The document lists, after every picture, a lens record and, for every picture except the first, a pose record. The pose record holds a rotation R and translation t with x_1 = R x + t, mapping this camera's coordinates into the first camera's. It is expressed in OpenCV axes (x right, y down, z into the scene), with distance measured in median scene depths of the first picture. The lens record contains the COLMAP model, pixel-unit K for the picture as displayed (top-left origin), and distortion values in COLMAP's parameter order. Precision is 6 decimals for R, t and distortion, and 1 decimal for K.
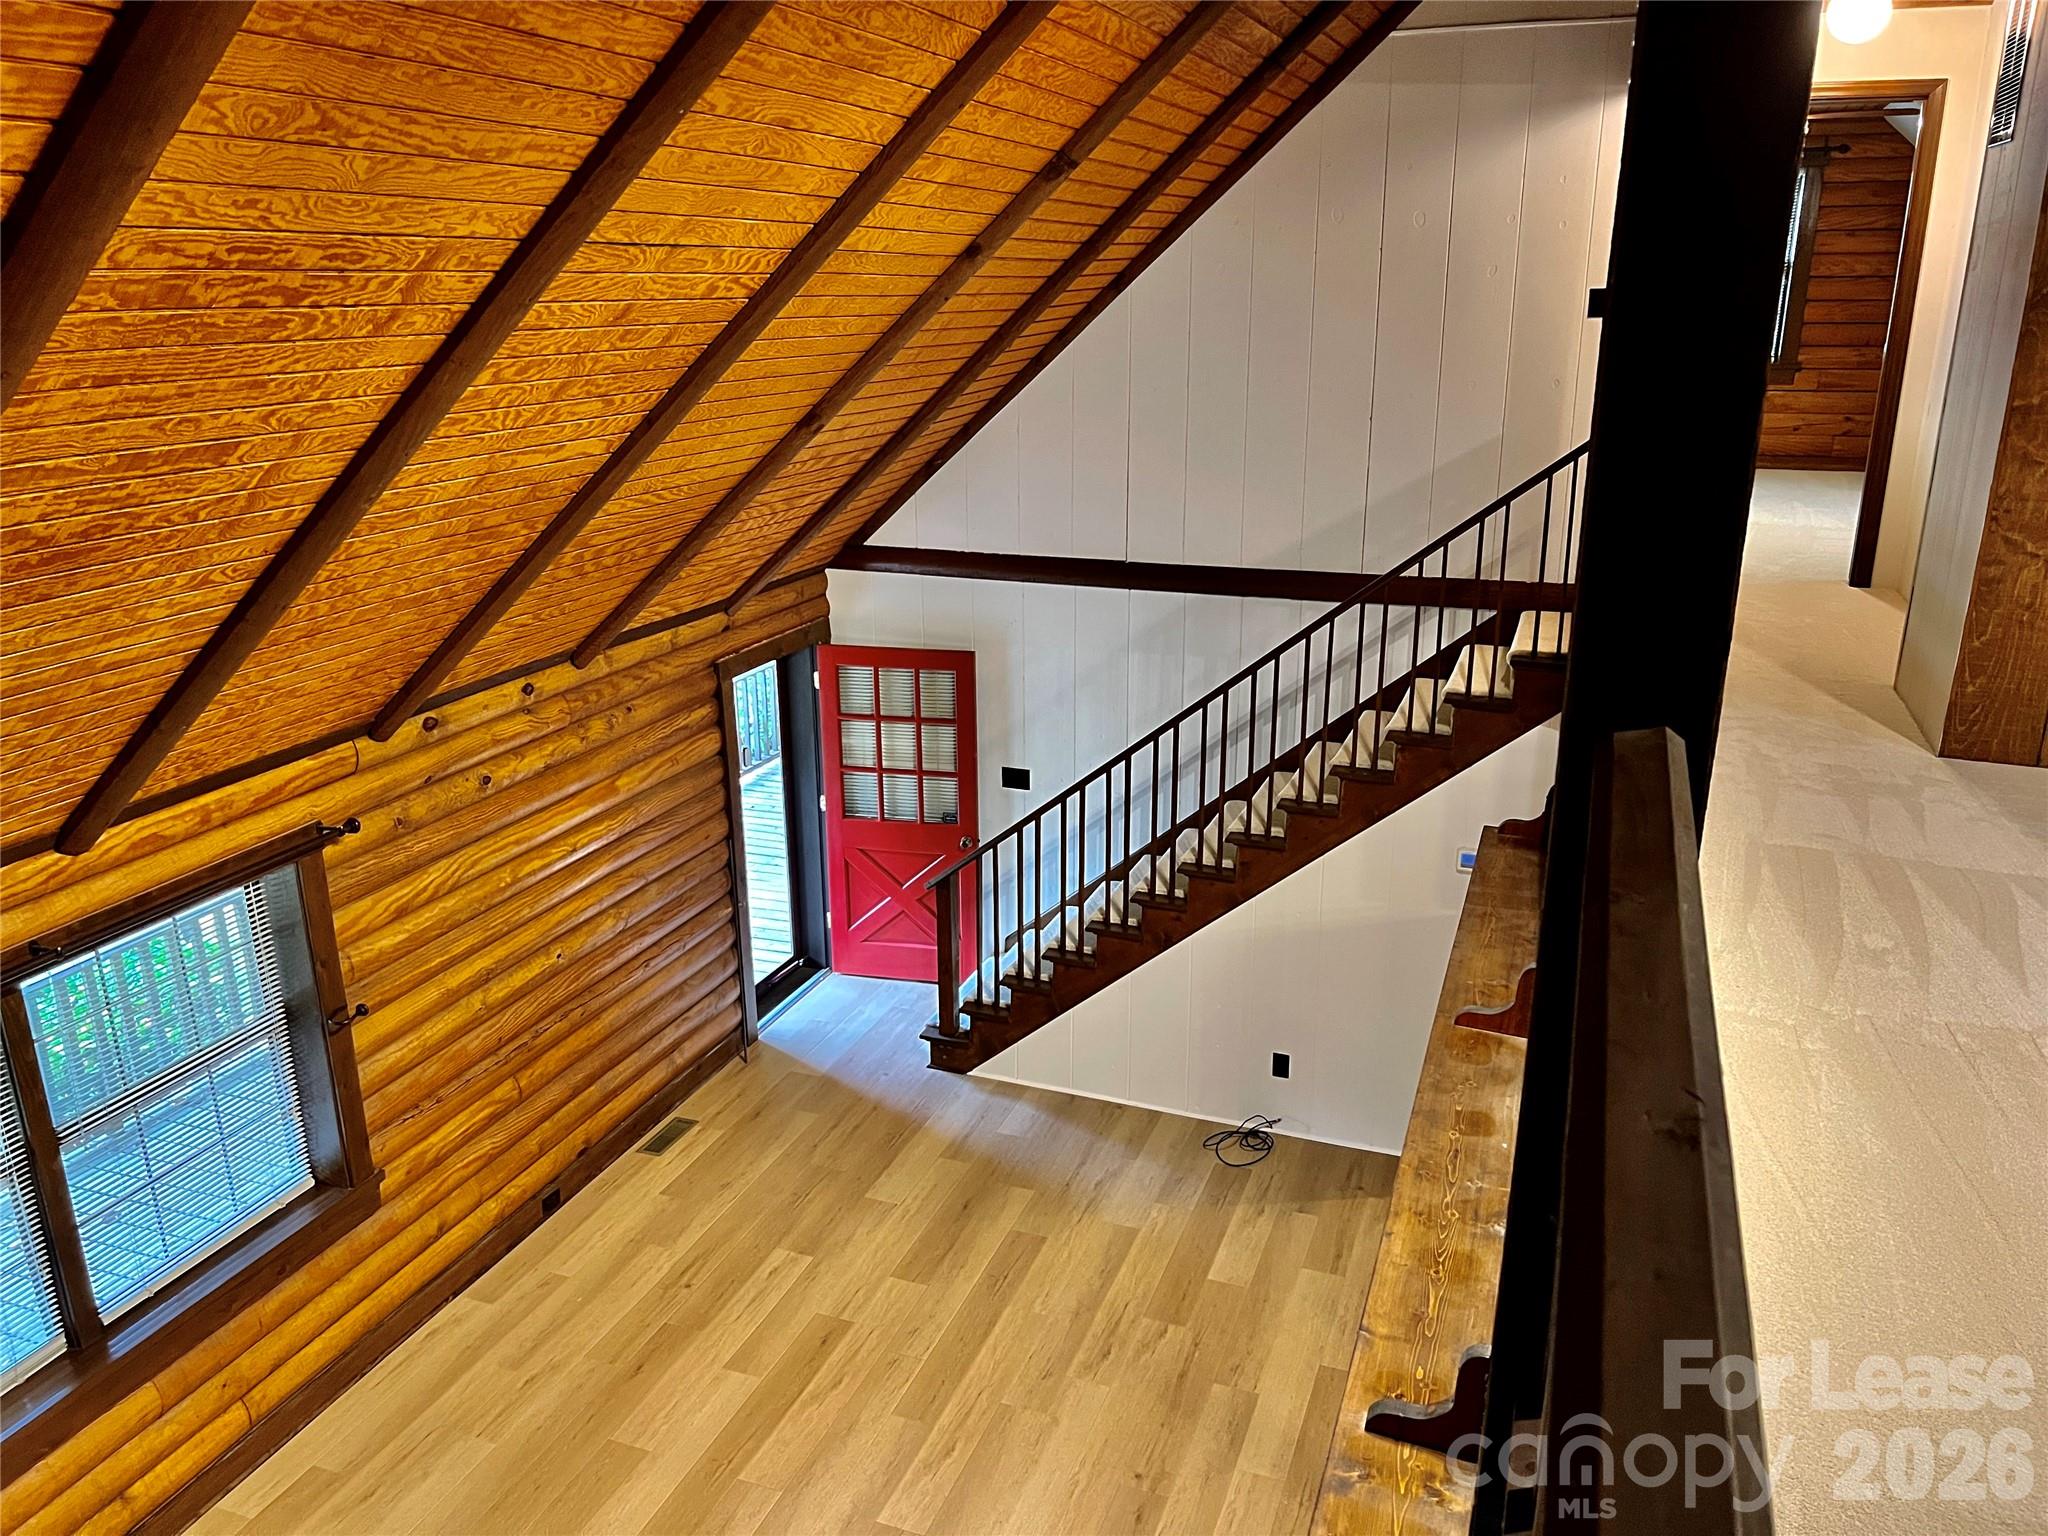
lens RADIAL K [[1532.6, 0, 1030.4], [0, 1532.6, 778.9], [0, 0, 1]] dist [0.069284, -0.069505]
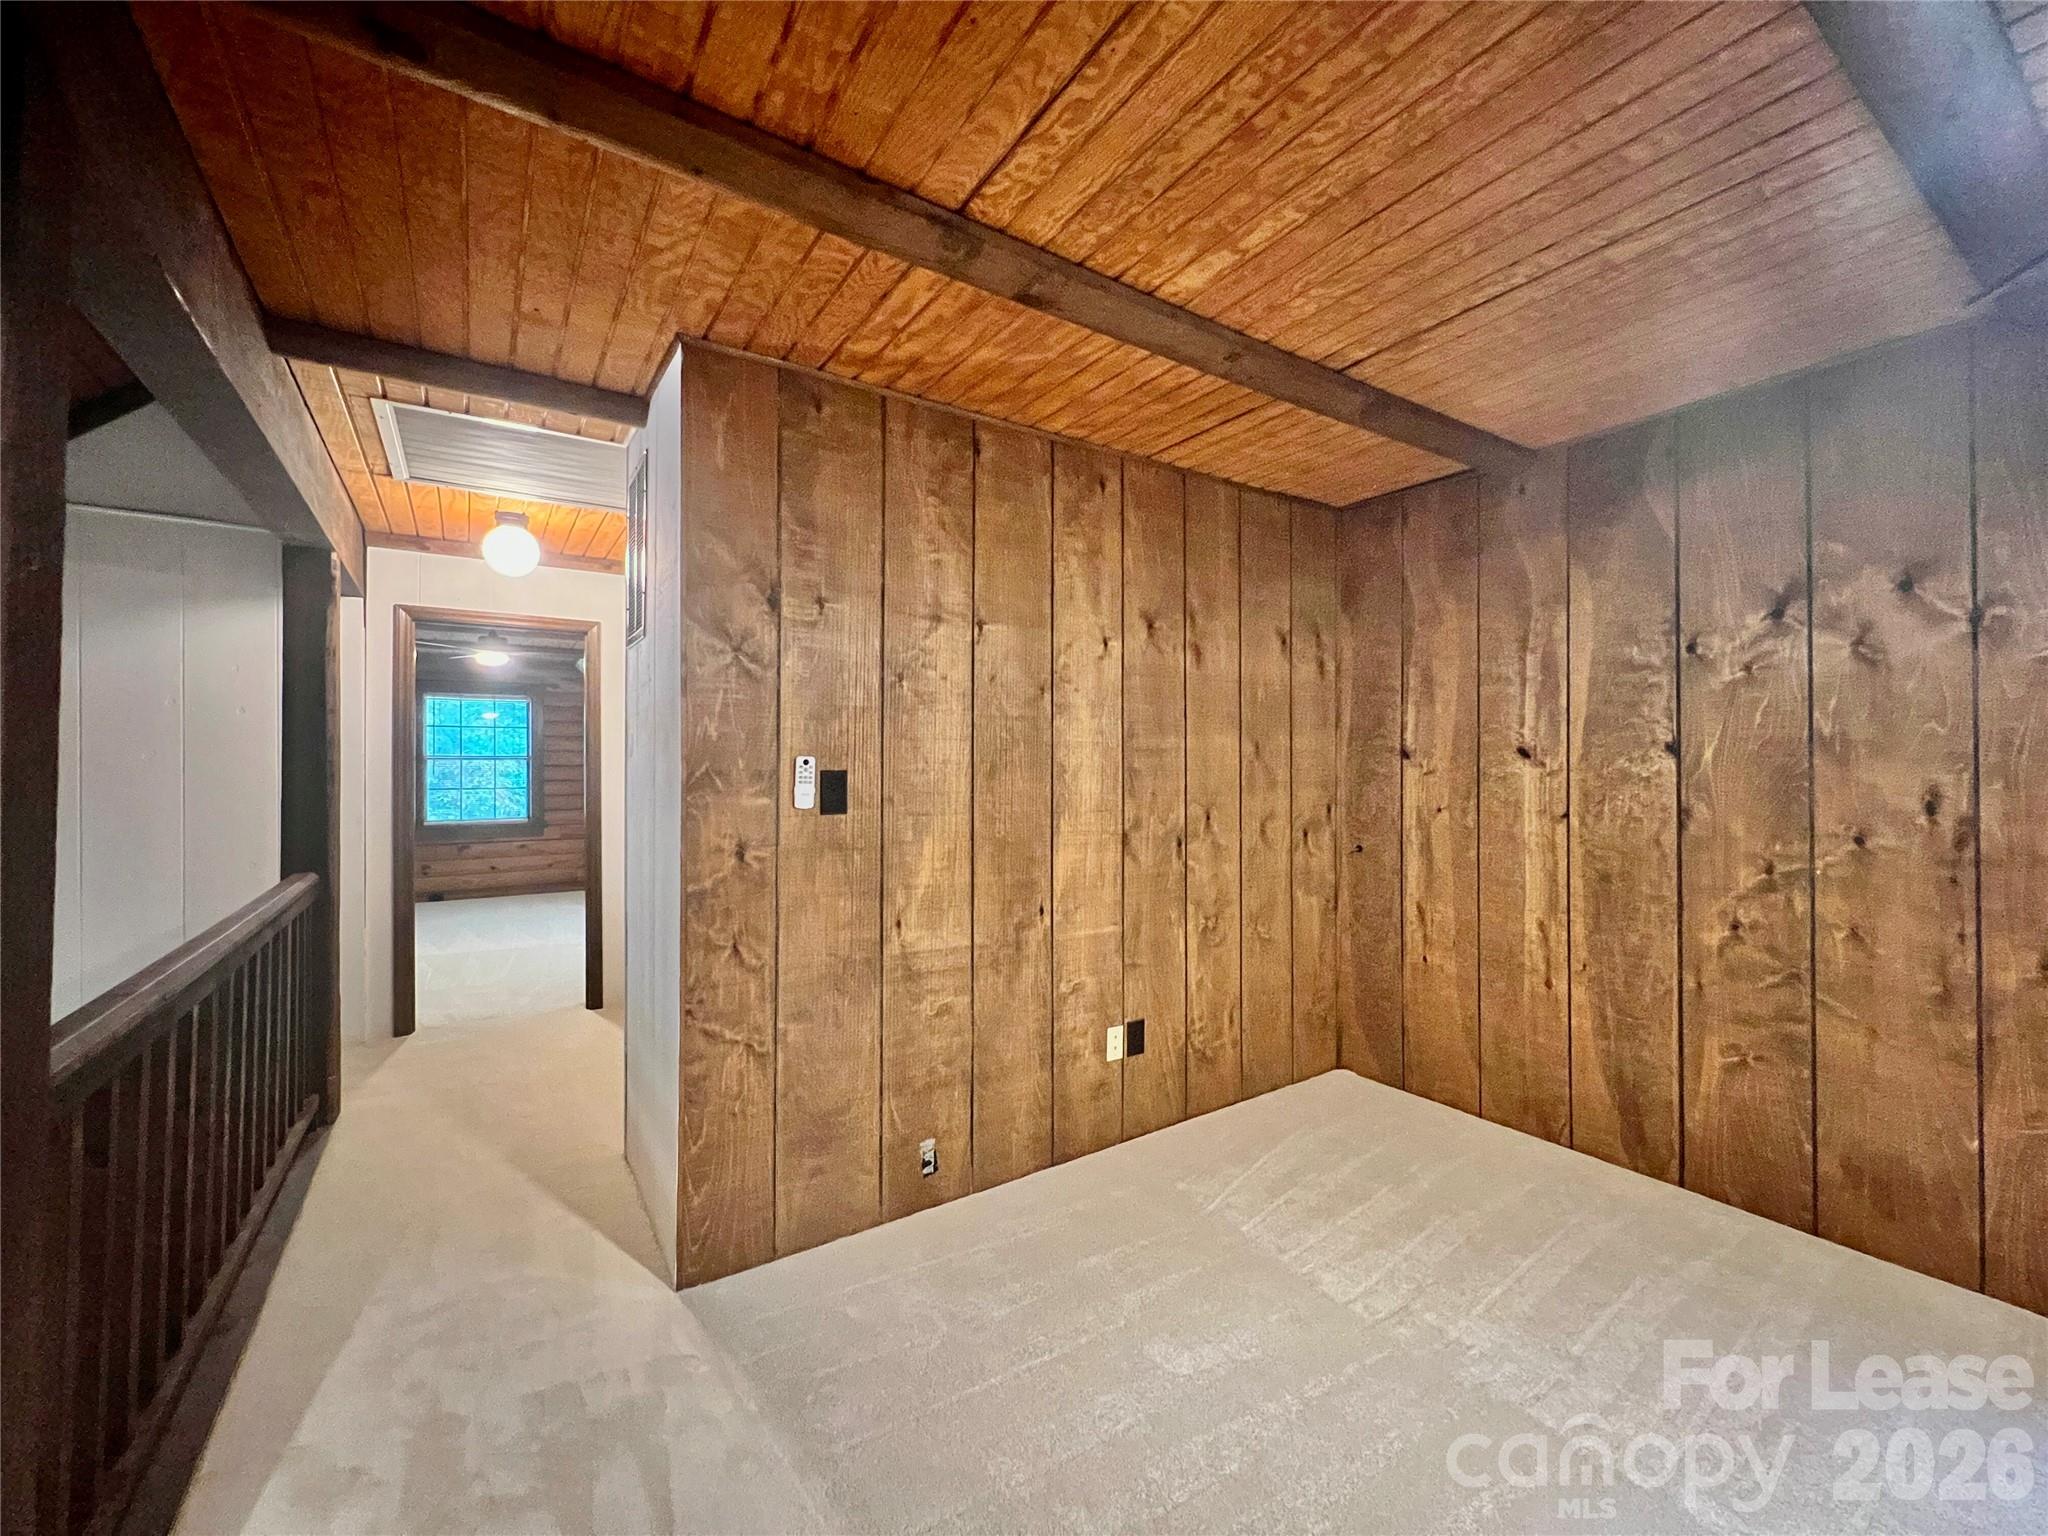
lens RADIAL K [[819.6, 0, 1020.7], [0, 819.6, 761.4], [0, 0, 1]] dist [-0.001507, 0.000174]
pose [[0.589799, 0.011281, 0.807471, 0.344468], [0.243153, 0.951019, -0.190892, -0.167699], [-0.770074, 0.308927, 0.558167, 0.537739]]
